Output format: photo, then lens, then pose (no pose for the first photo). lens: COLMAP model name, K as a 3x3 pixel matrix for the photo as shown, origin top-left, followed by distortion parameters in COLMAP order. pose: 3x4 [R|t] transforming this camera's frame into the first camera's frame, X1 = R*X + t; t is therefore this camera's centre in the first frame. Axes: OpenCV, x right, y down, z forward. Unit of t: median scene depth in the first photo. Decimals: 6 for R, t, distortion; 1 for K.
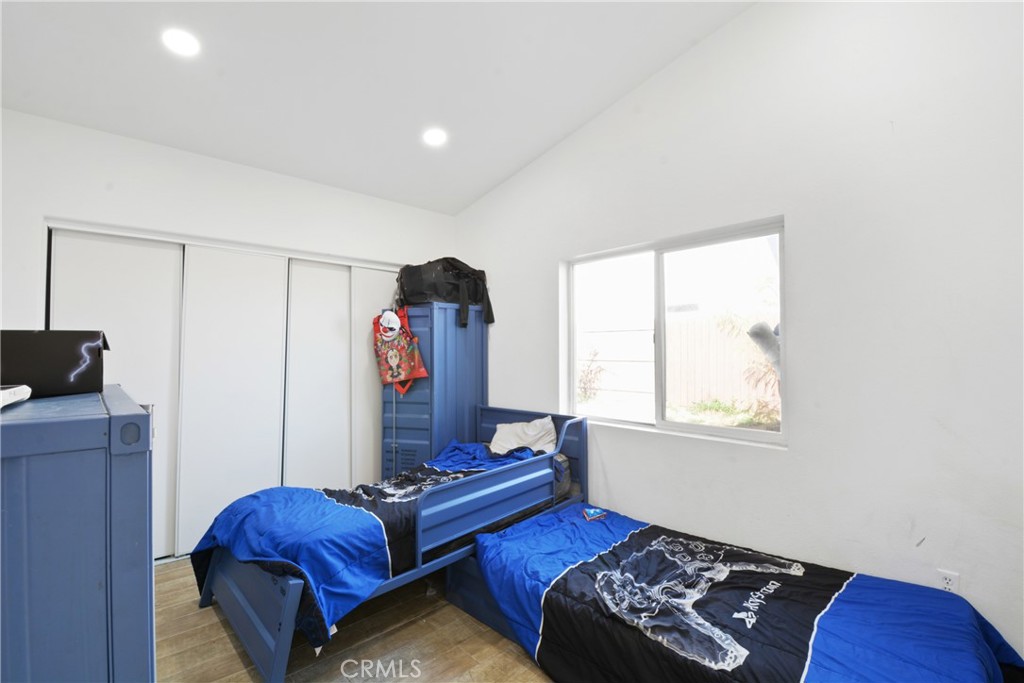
lens RADIAL K [[452.2, 0, 511.0], [0, 452.2, 341.9], [0, 0, 1]] dist [-0.011632, -0.005969]
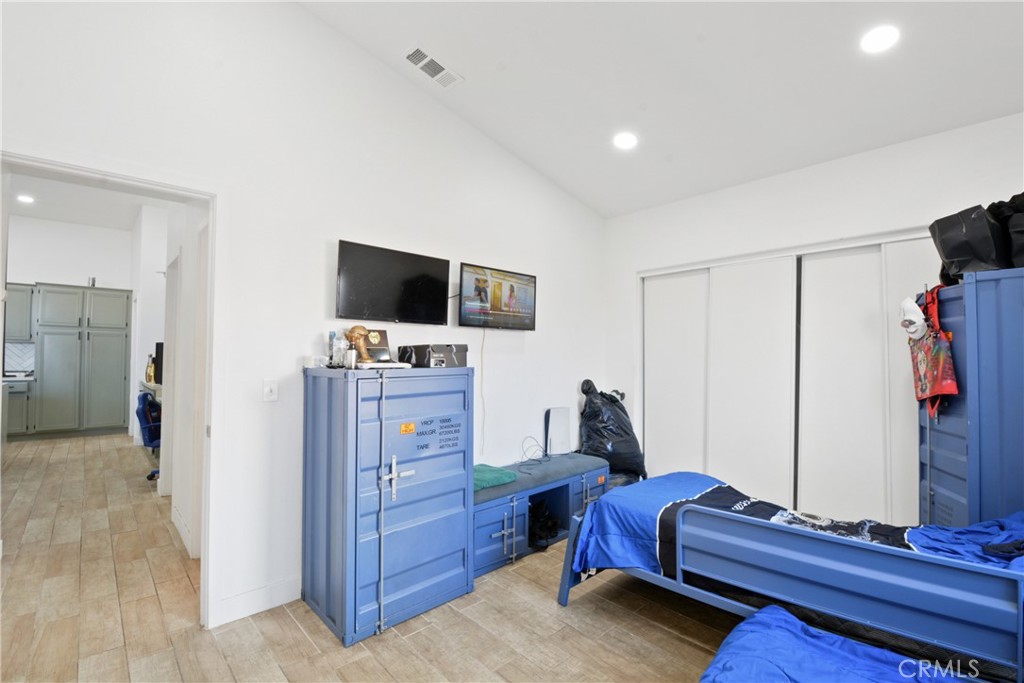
lens RADIAL K [[452.2, 0, 513.4], [0, 452.2, 342.7], [0, 0, 1]] dist [-0.011632, -0.005969]
pose [[-0.023076, -0.024048, -0.999444, 0.653736], [0.017121, 0.999555, -0.024445, 0.014367], [0.999587, -0.017676, -0.022654, 0.590996]]
